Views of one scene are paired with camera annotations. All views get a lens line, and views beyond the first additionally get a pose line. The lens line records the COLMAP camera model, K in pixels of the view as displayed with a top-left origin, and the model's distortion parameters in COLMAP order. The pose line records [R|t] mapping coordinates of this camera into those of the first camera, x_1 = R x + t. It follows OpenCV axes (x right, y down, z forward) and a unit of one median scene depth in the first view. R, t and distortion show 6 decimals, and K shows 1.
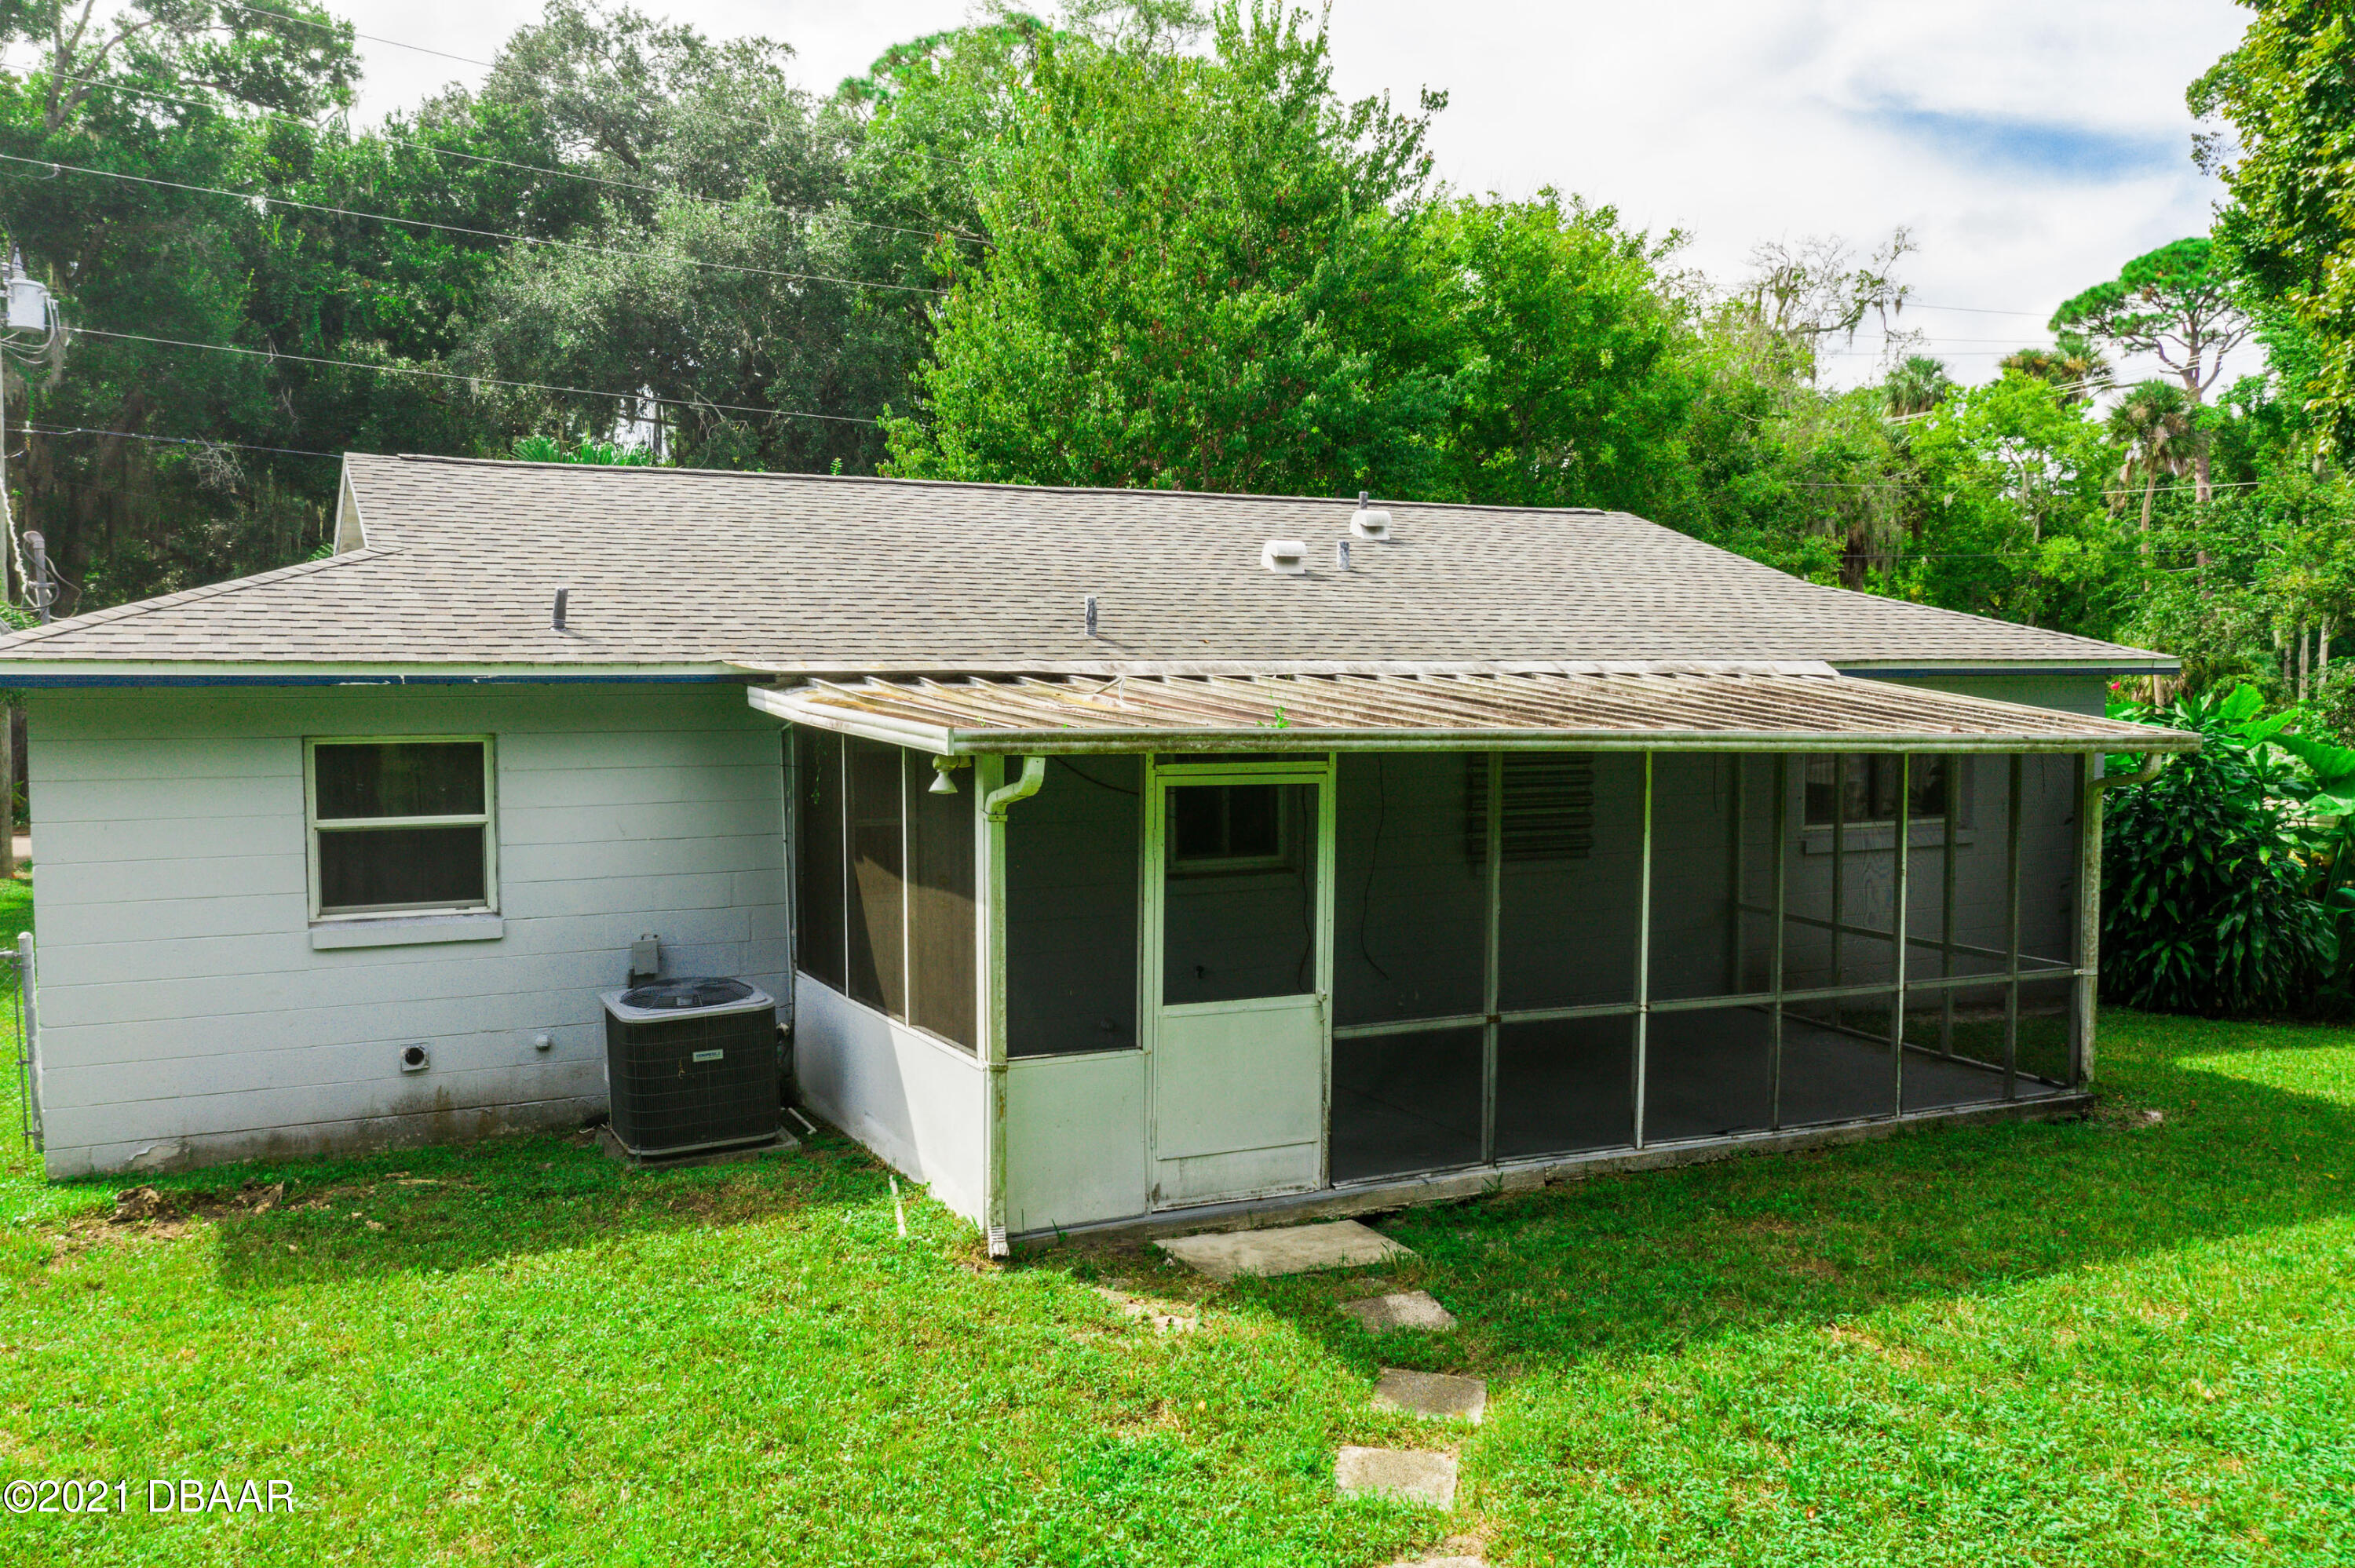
lens RADIAL K [[1854.1, 0, 1177.5], [0, 1854.1, 784.0], [0, 0, 1]] dist [-0.006153, 0.004232]
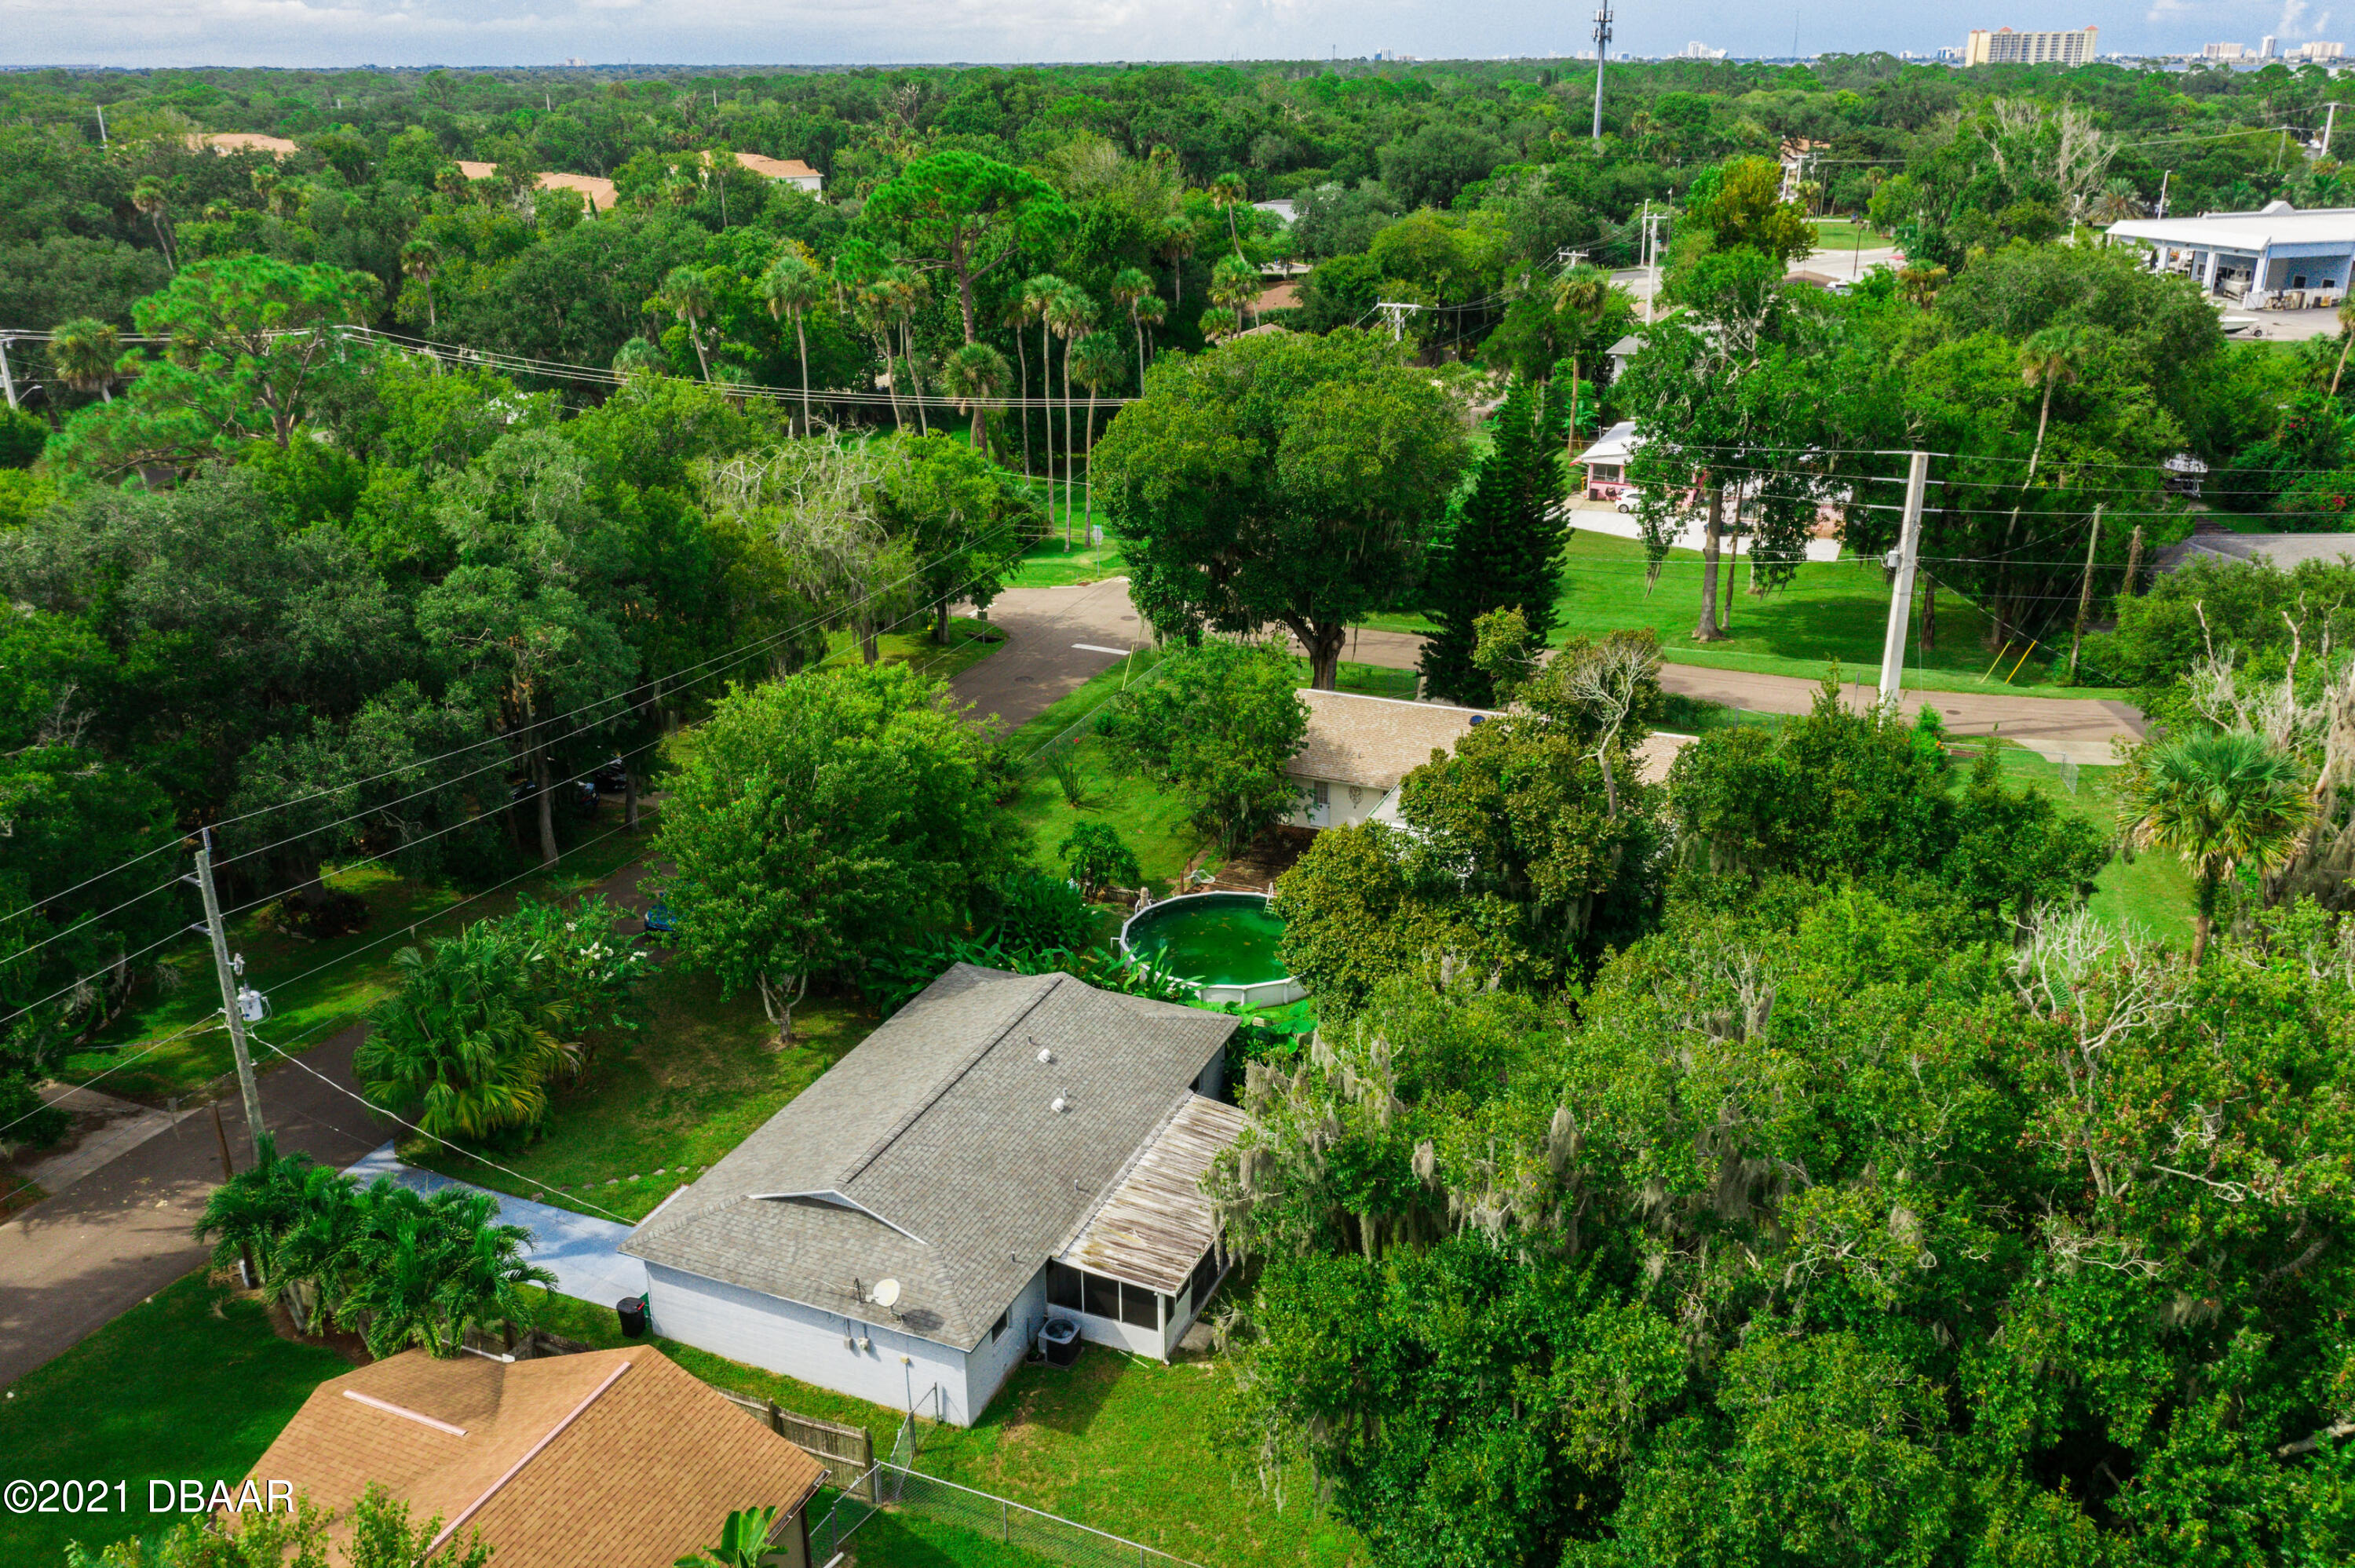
lens RADIAL K [[1854.1, 0, 1177.5], [0, 1854.1, 784.0], [0, 0, 1]] dist [-0.006153, 0.004232]
pose [[0.775530, -0.231515, 0.587328, -2.357016], [0.040067, 0.946506, 0.320190, -2.539657], [-0.630038, -0.224784, 0.743320, -2.190951]]
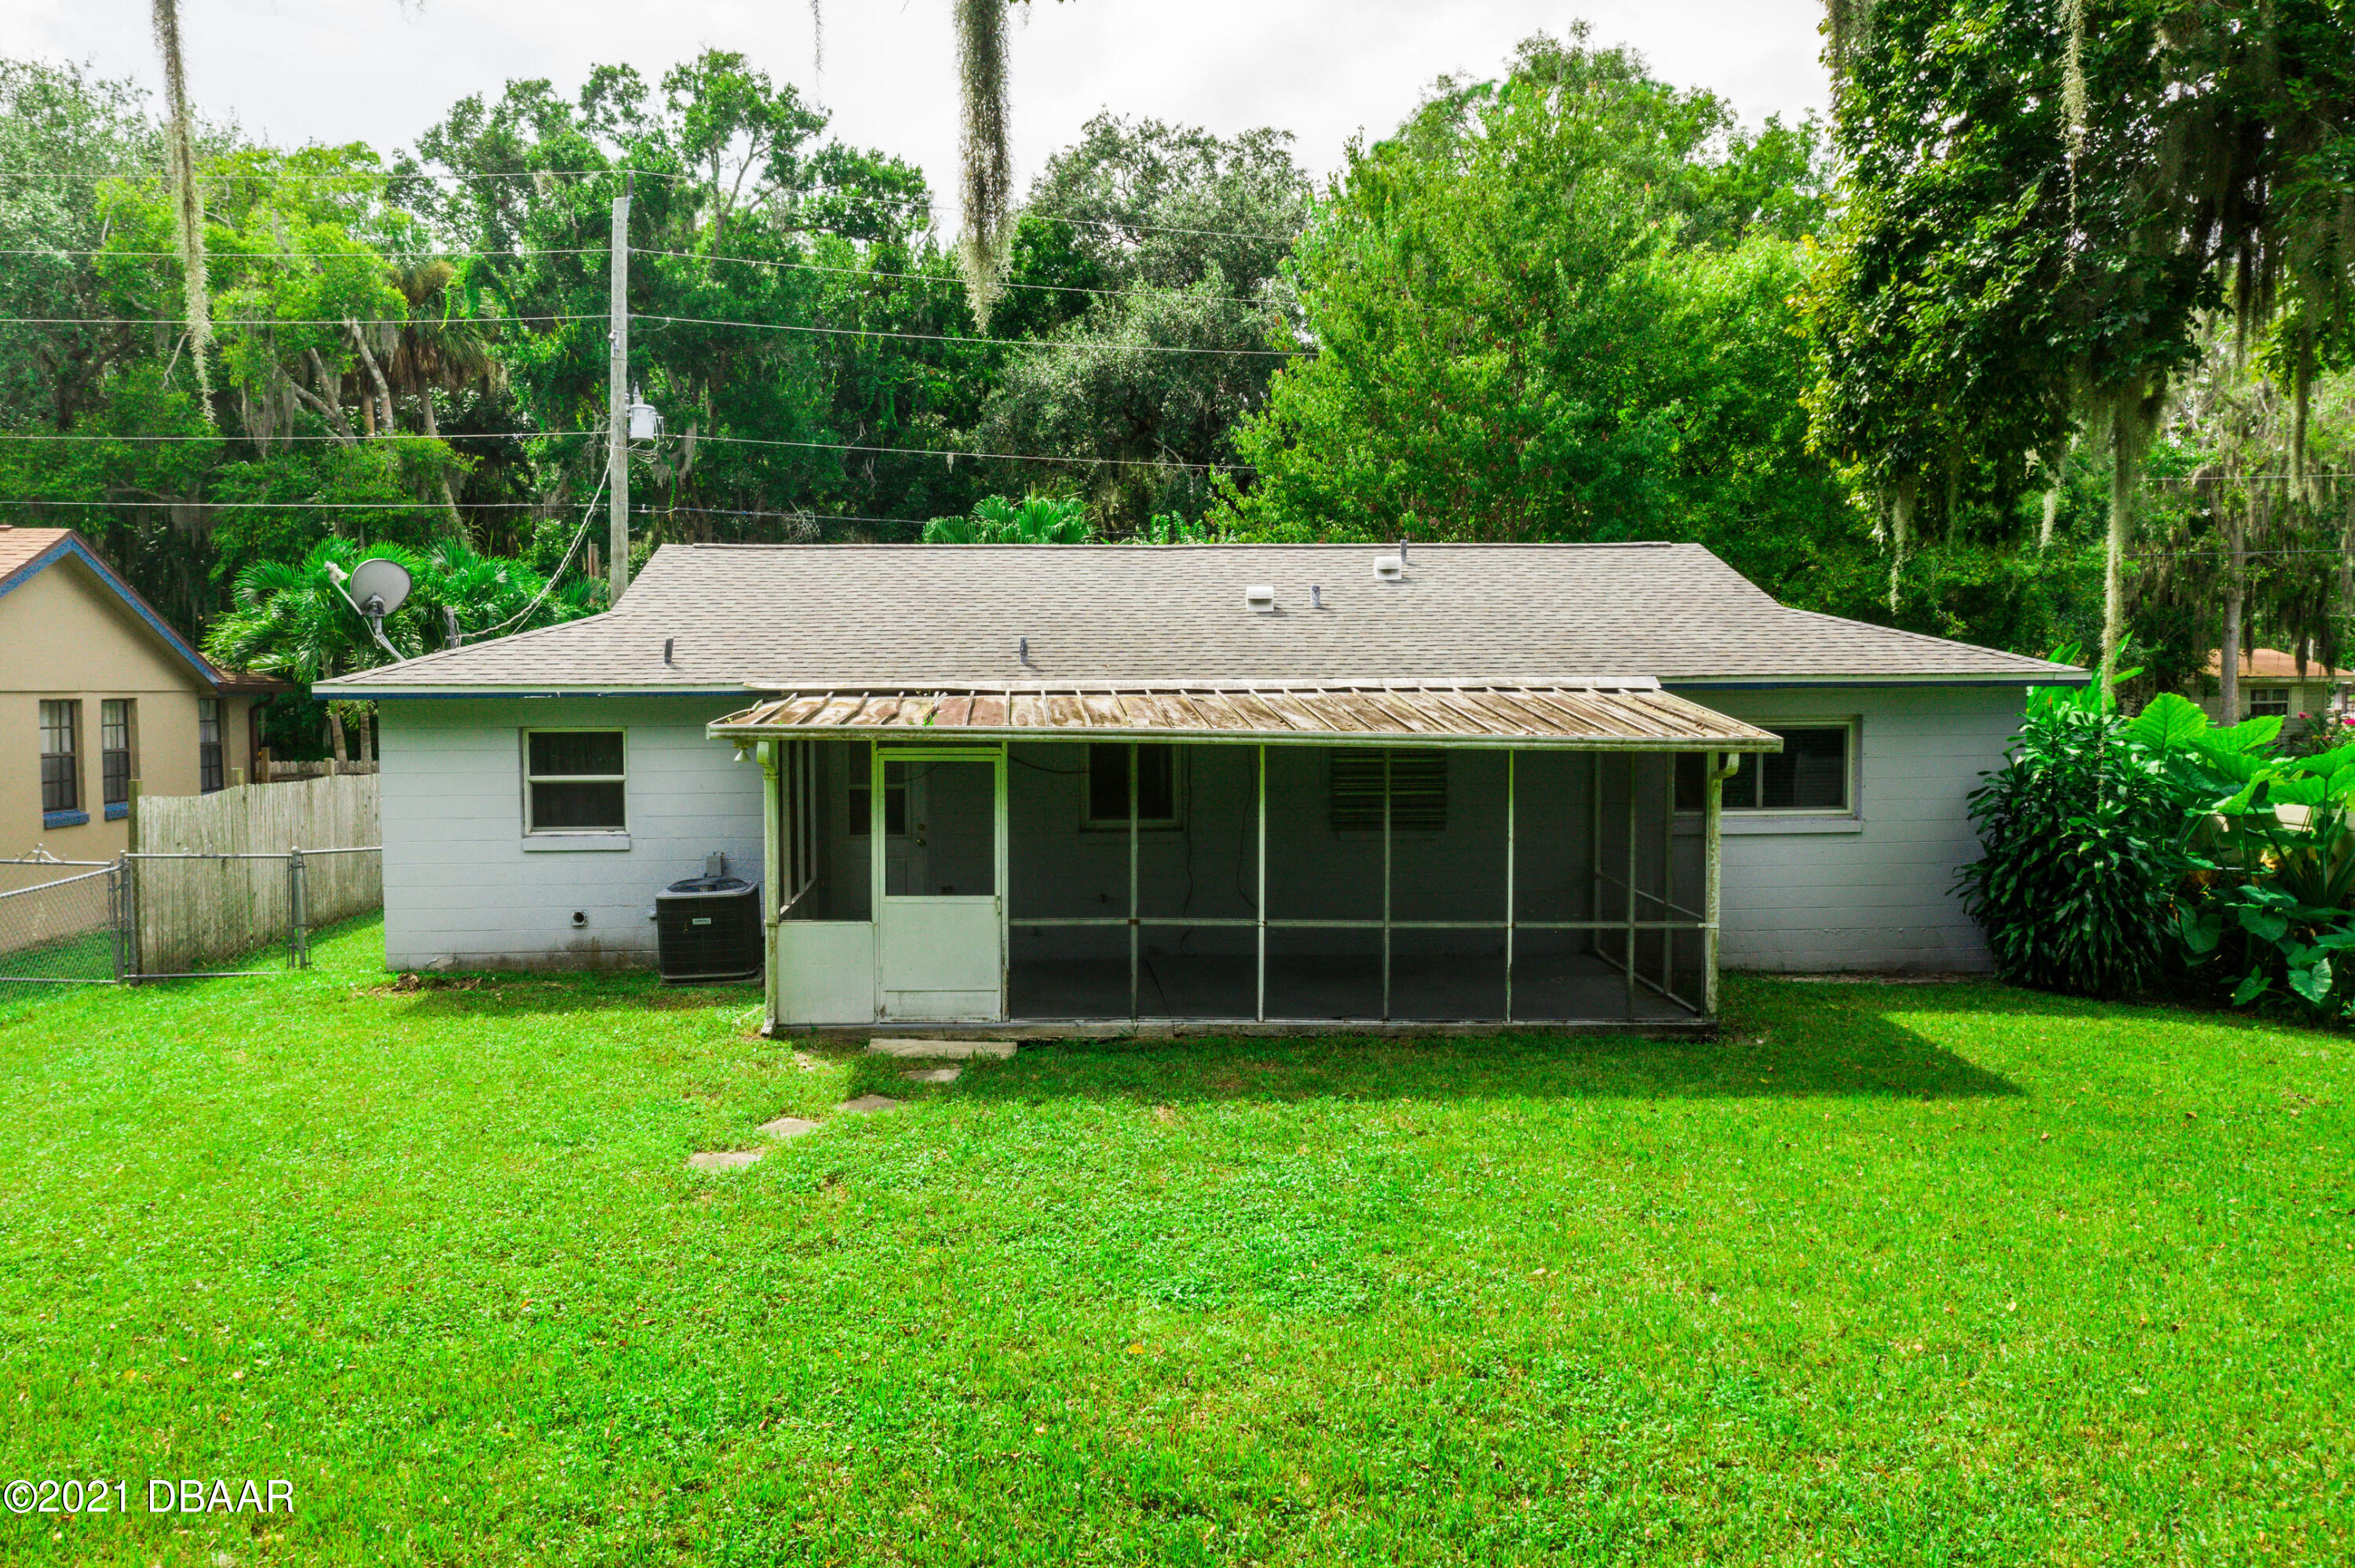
lens RADIAL K [[1854.1, 0, 1177.5], [0, 1854.1, 784.0], [0, 0, 1]] dist [-0.006153, 0.004232]
pose [[0.923480, 0.018809, -0.383185, 0.747162], [-0.019241, 0.999811, 0.002704, 0.010479], [0.383164, 0.004876, 0.923667, -0.356971]]
